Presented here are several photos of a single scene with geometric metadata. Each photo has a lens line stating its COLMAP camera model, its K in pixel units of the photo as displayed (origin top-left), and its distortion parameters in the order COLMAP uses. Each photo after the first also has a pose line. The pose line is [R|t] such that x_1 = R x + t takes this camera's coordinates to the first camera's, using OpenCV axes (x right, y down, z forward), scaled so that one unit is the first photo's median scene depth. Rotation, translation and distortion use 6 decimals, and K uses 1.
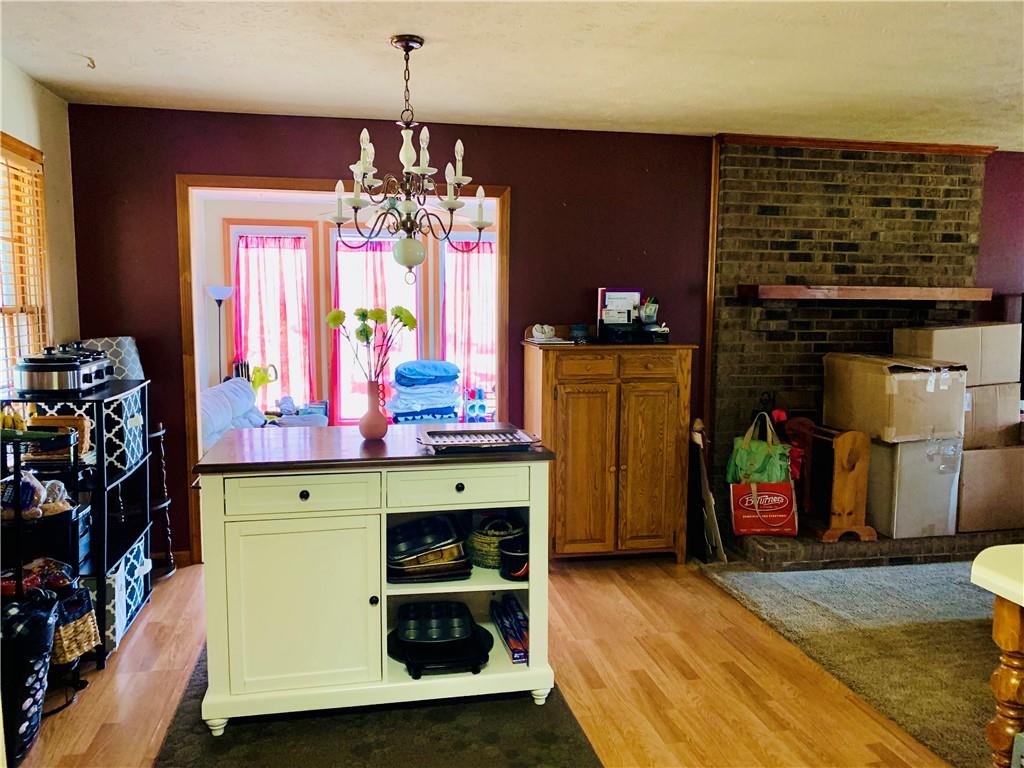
lens RADIAL K [[781.9, 0, 501.1], [0, 781.9, 388.9], [0, 0, 1]] dist [0.010368, -0.009520]
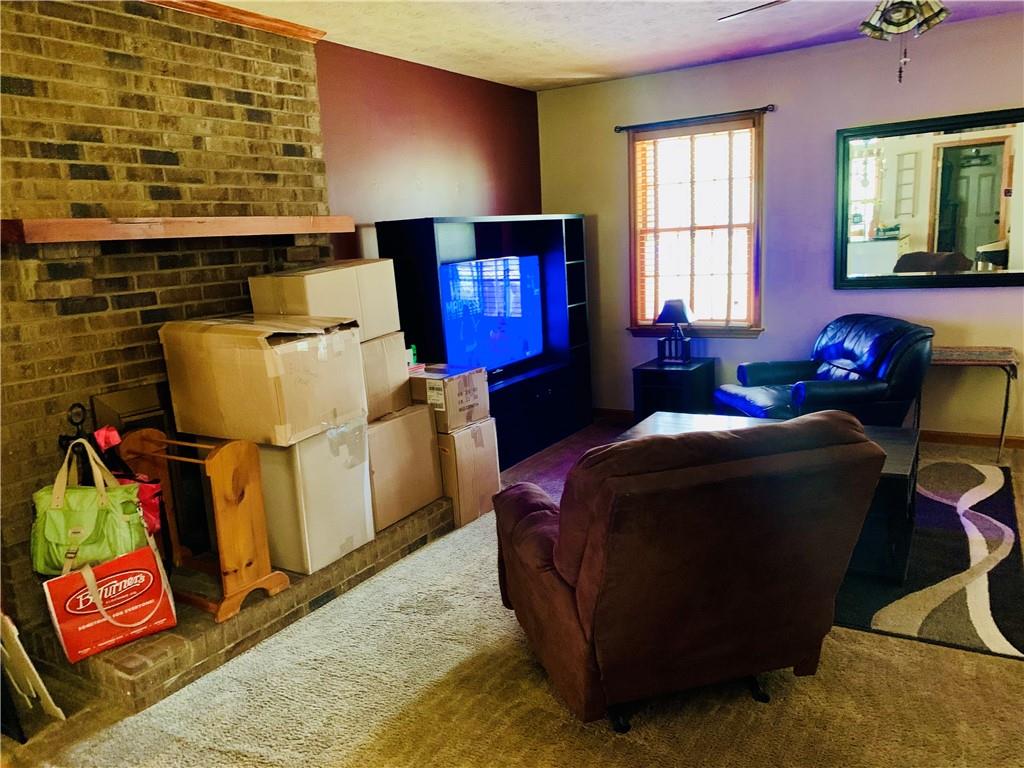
lens RADIAL K [[781.9, 0, 501.1], [0, 781.9, 388.9], [0, 0, 1]] dist [0.010368, -0.009520]
pose [[0.669226, -0.187403, 0.719039, 0.128539], [0.140337, 0.982136, 0.125359, -0.035171], [-0.729686, 0.017014, 0.683570, 0.358117]]
